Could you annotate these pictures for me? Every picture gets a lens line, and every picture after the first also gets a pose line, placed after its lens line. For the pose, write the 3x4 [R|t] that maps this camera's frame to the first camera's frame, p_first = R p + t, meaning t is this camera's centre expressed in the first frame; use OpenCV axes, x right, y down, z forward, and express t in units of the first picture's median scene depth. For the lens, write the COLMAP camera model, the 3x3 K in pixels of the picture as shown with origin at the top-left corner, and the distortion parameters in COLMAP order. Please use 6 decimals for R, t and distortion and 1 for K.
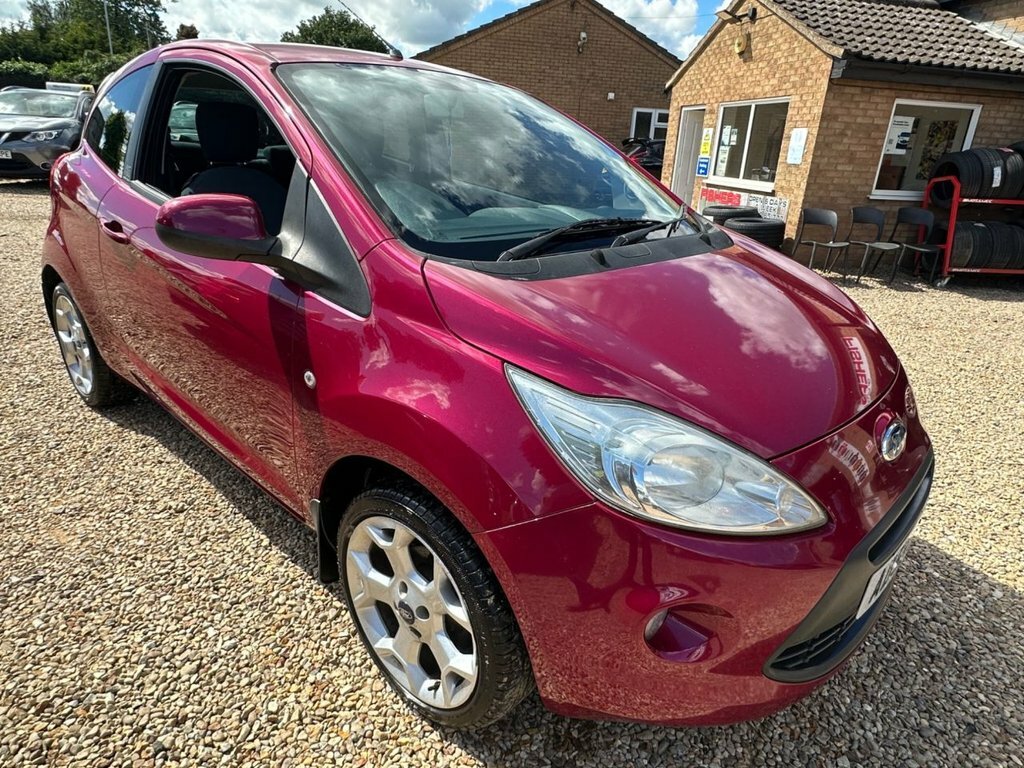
lens RADIAL K [[644.9, 0, 511.4], [0, 644.9, 386.9], [0, 0, 1]] dist [-0.005321, 0.003692]
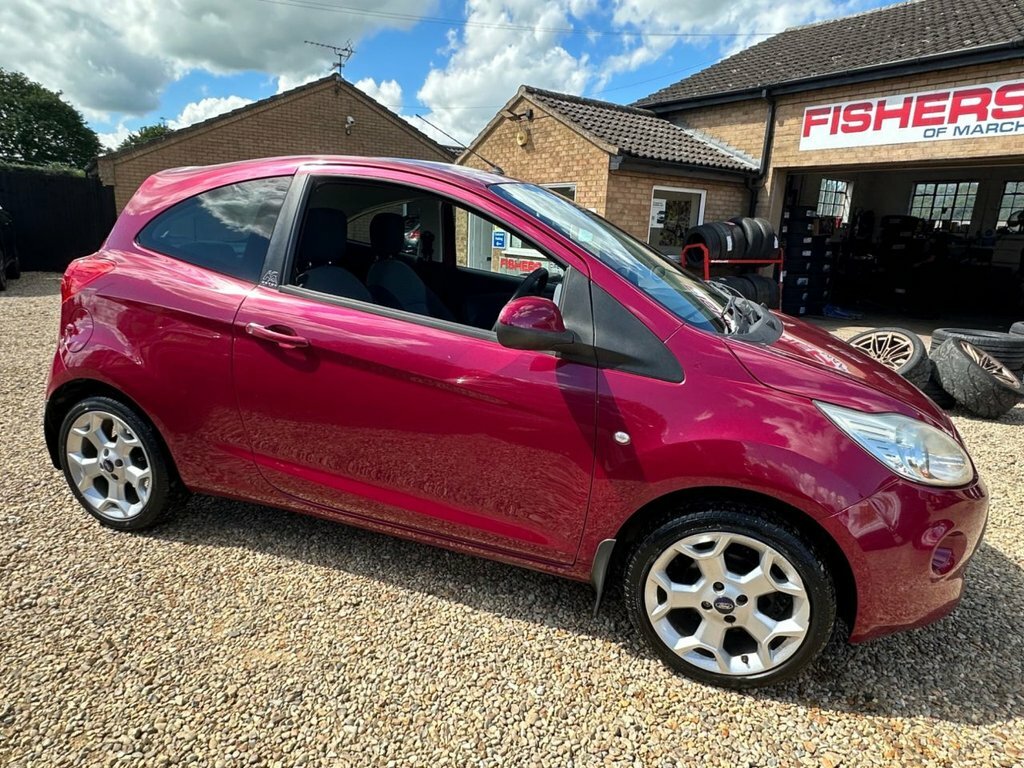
lens RADIAL K [[644.9, 0, 508.3], [0, 644.9, 384.4], [0, 0, 1]] dist [-0.005321, 0.003692]
pose [[0.916310, -0.109801, 0.385124, -0.191538], [0.148414, 0.986307, -0.071913, -0.011043], [-0.371954, 0.123052, 0.920059, -0.015681]]
